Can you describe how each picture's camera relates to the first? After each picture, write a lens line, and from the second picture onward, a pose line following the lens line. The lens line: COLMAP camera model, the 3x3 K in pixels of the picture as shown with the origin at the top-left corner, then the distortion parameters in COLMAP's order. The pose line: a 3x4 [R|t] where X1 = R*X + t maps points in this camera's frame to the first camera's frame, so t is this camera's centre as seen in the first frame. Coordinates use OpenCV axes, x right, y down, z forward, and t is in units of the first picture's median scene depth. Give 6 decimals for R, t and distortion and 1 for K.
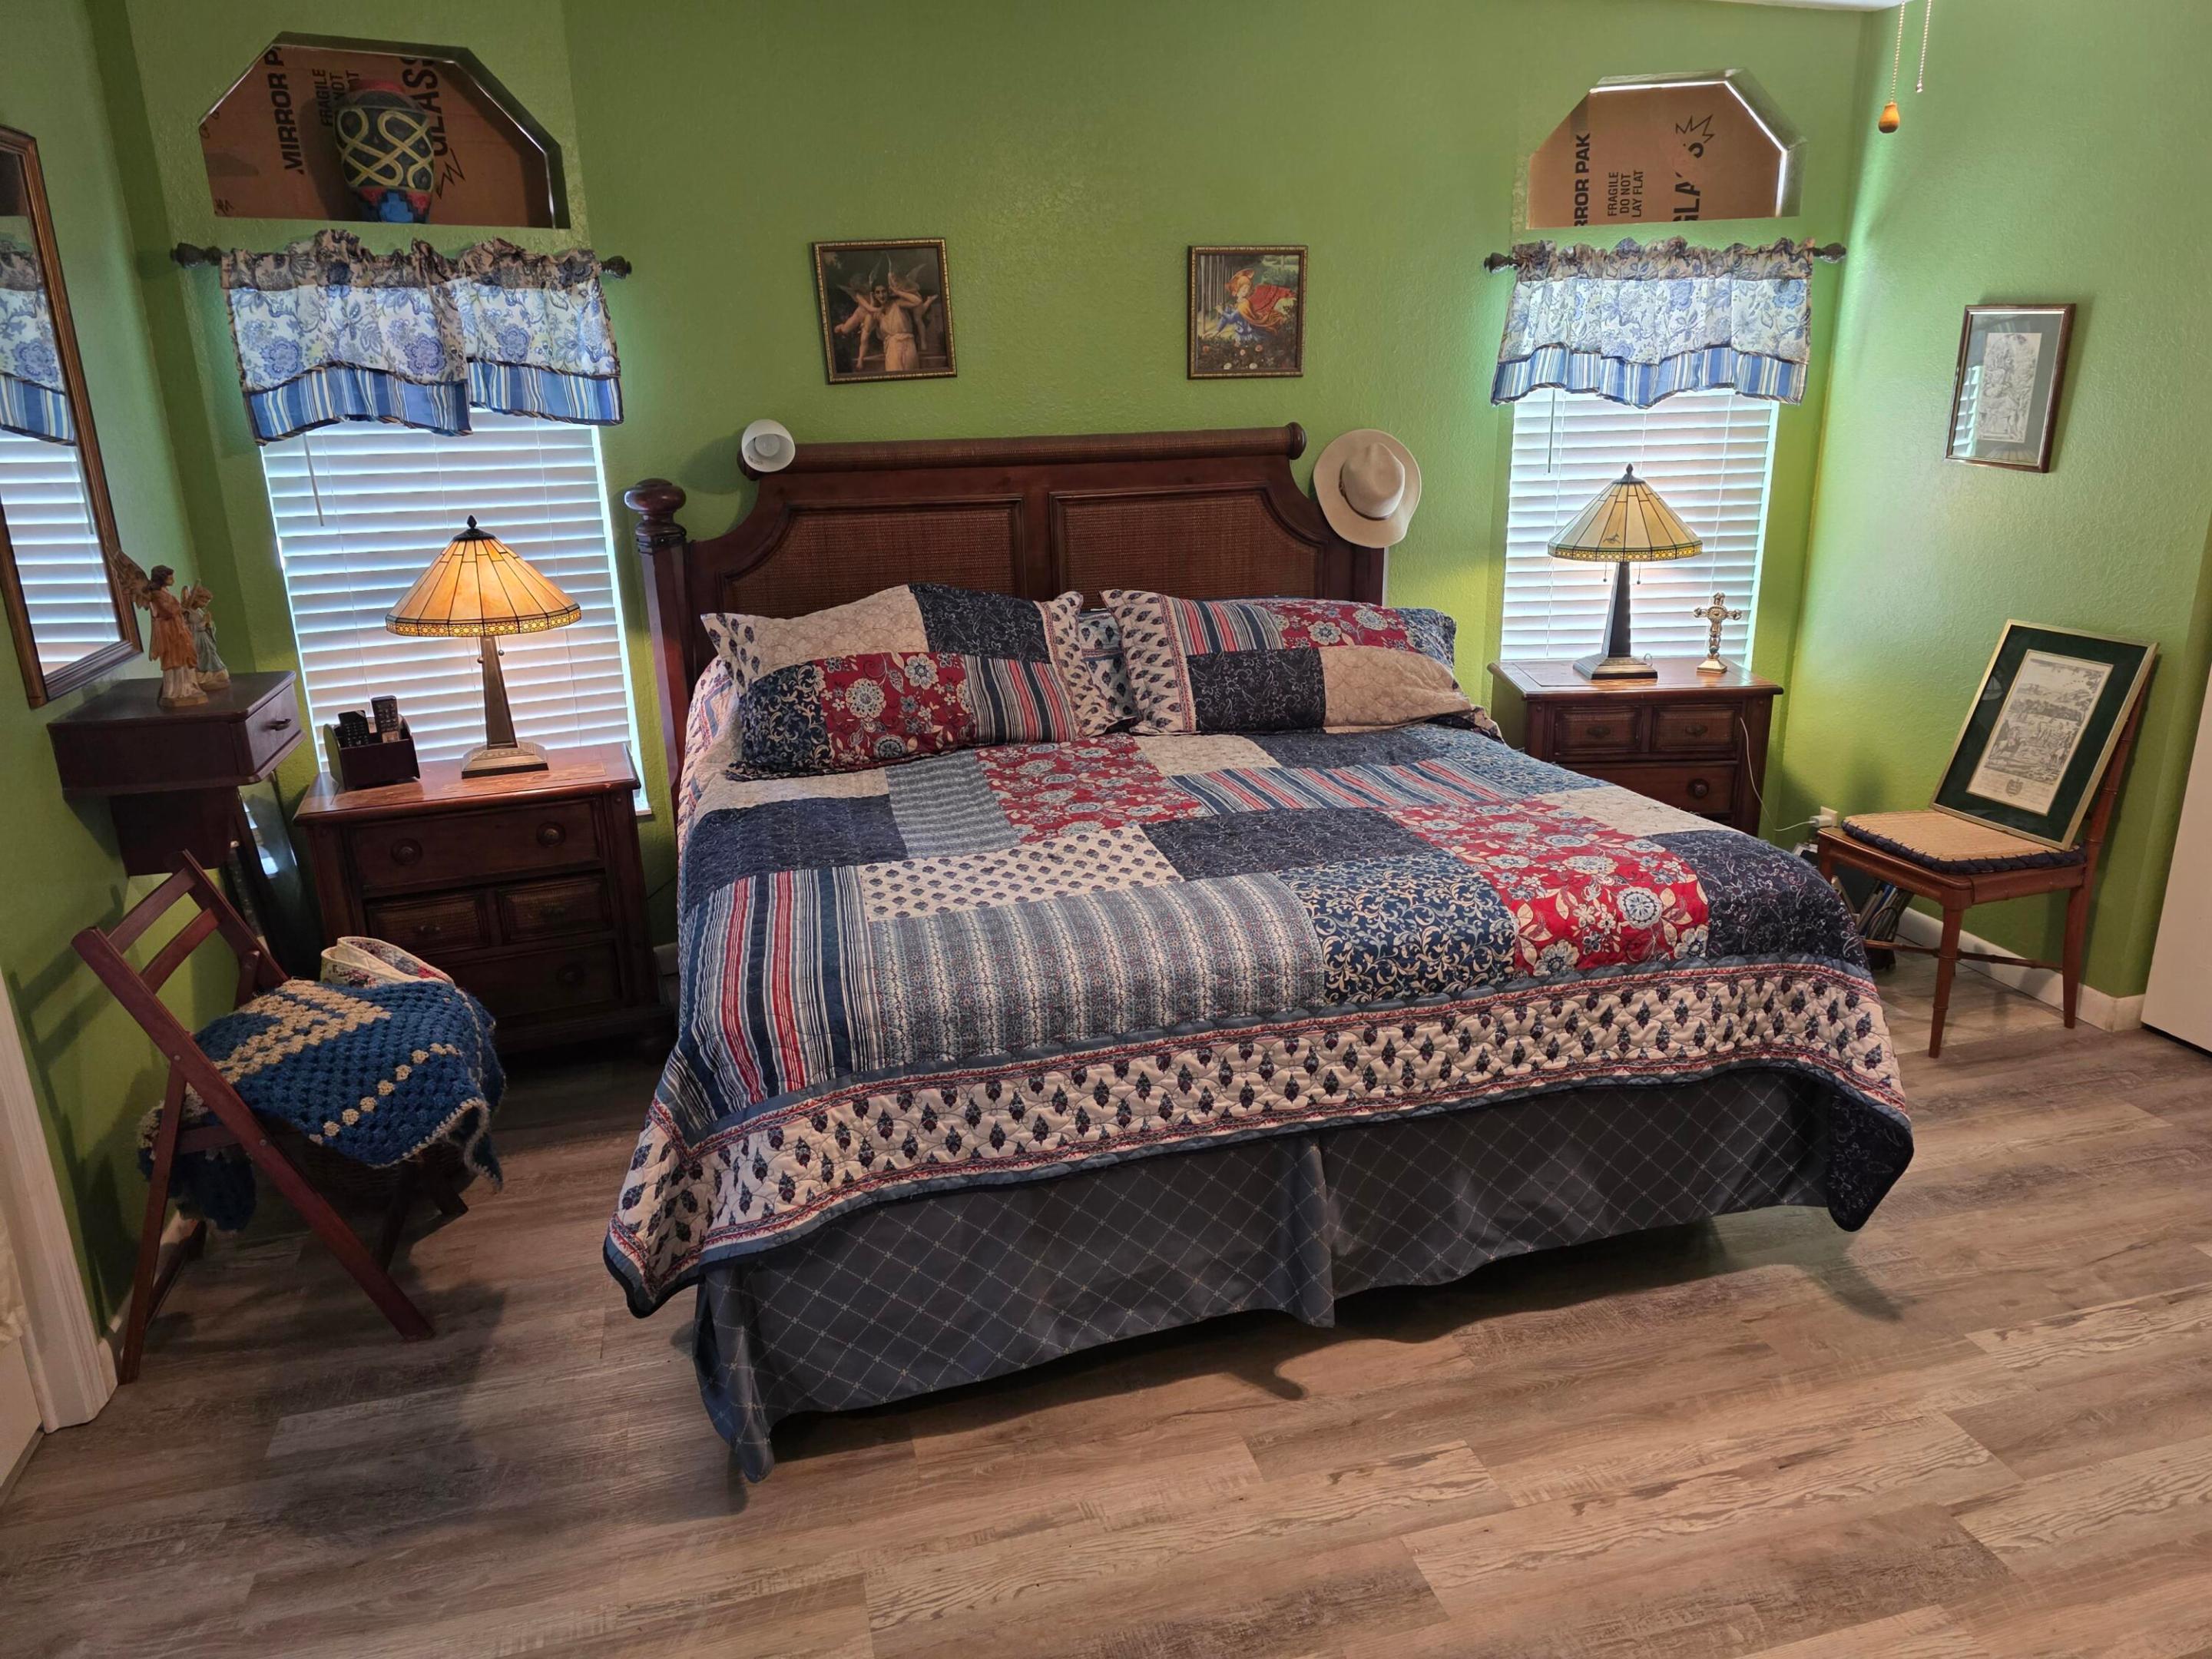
lens RADIAL K [[1469.3, 0, 1153.2], [0, 1469.3, 840.2], [0, 0, 1]] dist [0.051209, -0.044014]
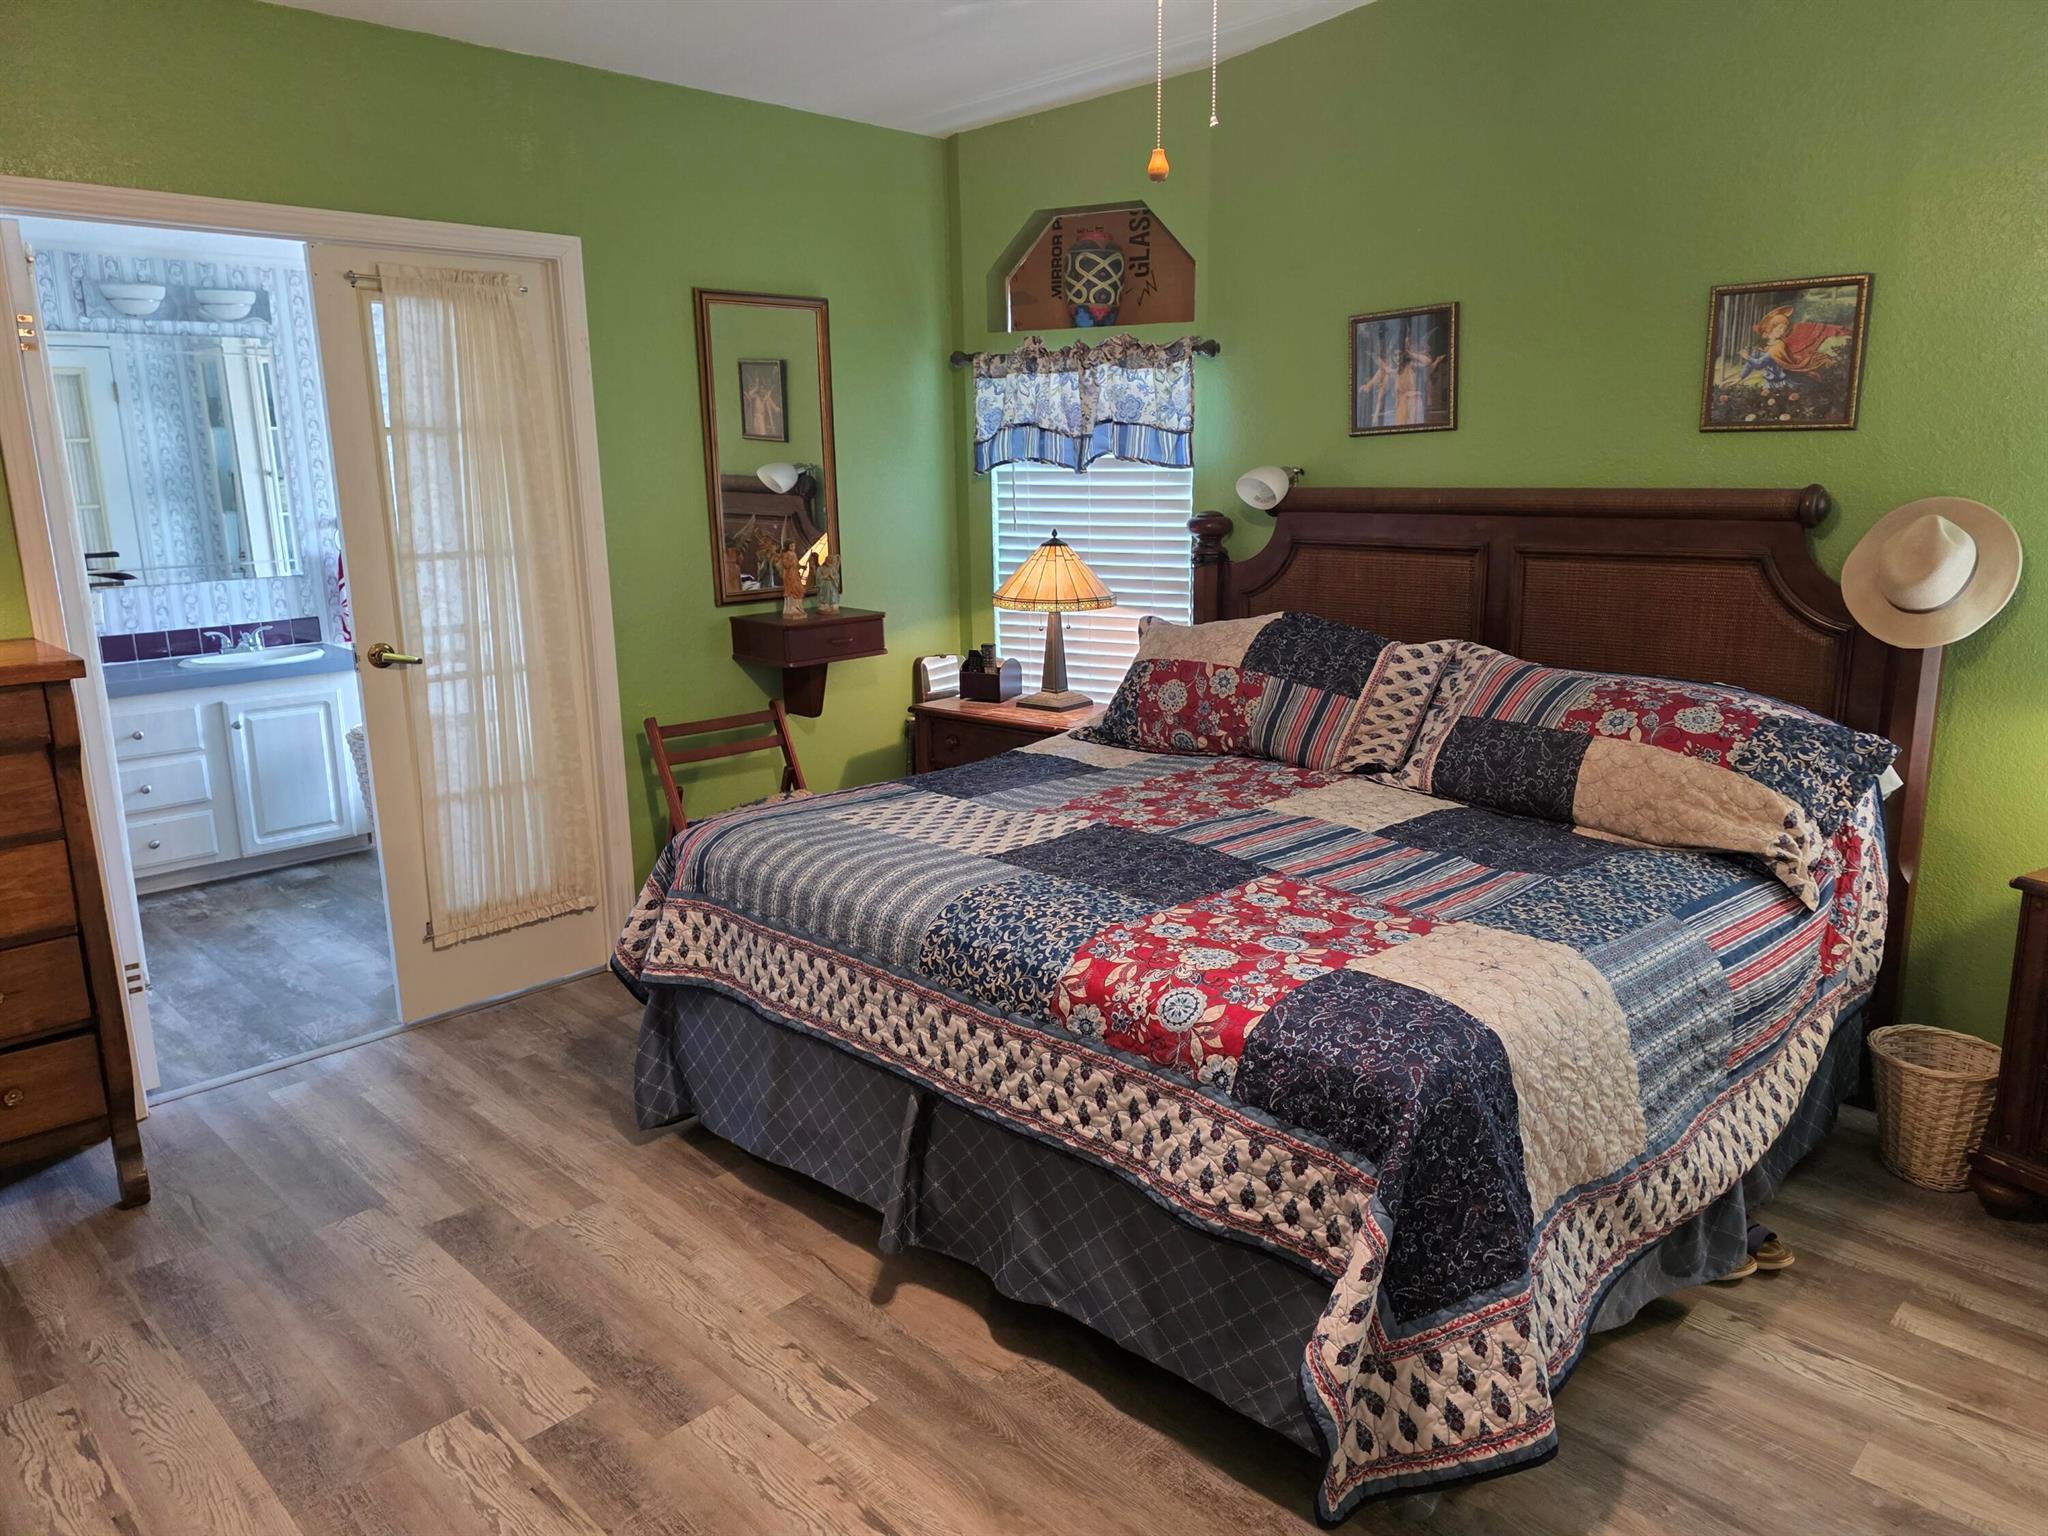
lens RADIAL K [[1360.4, 0, 1023.0], [0, 1360.4, 760.7], [0, 0, 1]] dist [0.051209, -0.044014]
pose [[0.509464, 0.206639, -0.835312, 0.853328], [-0.257779, 0.962806, 0.080956, -0.130620], [0.820972, 0.174082, 0.543783, 0.388488]]
